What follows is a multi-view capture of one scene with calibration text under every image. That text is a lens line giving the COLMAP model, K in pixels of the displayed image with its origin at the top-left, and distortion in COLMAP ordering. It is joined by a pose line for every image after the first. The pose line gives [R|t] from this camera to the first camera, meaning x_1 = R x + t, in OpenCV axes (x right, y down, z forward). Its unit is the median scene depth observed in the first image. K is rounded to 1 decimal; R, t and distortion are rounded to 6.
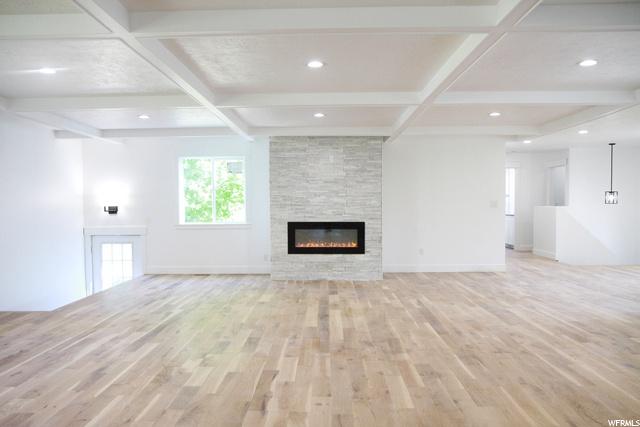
lens RADIAL K [[519.6, 0, 315.4], [0, 519.6, 222.6], [0, 0, 1]] dist [-0.100443, 0.118044]
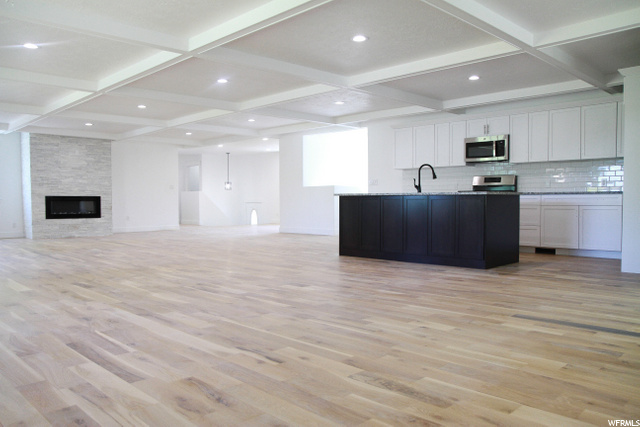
lens RADIAL K [[519.6, 0, 315.4], [0, 519.6, 222.6], [0, 0, 1]] dist [-0.100443, 0.118044]
pose [[0.705275, -0.025947, 0.708459, -0.512149], [0.027173, 0.999585, 0.009559, 0.076614], [-0.708413, 0.012509, 0.705687, -0.471728]]
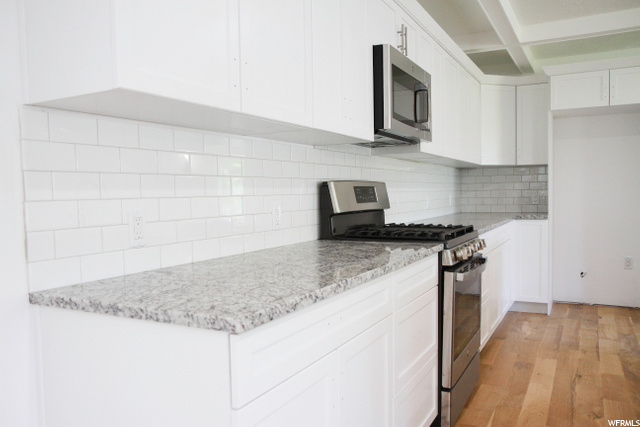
lens RADIAL K [[519.6, 0, 315.4], [0, 519.6, 222.6], [0, 0, 1]] dist [-0.100443, 0.118044]
pose [[-0.892994, -0.000525, 0.450068, 0.364180], [0.043185, 0.995285, 0.086845, -0.004361], [-0.447992, 0.096988, -0.888761, 0.348649]]
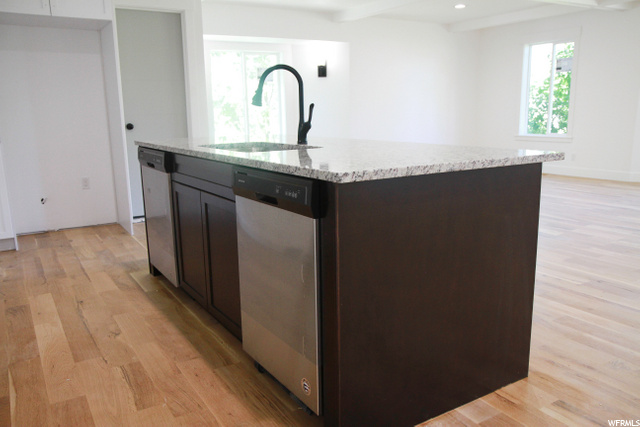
lens RADIAL K [[519.6, 0, 315.4], [0, 519.6, 222.6], [0, 0, 1]] dist [-0.100443, 0.118044]
pose [[-0.838486, 0.142023, -0.526090, 0.402247], [0.007011, 0.968171, 0.250192, 0.006024], [0.544878, 0.206094, -0.812793, 0.310436]]
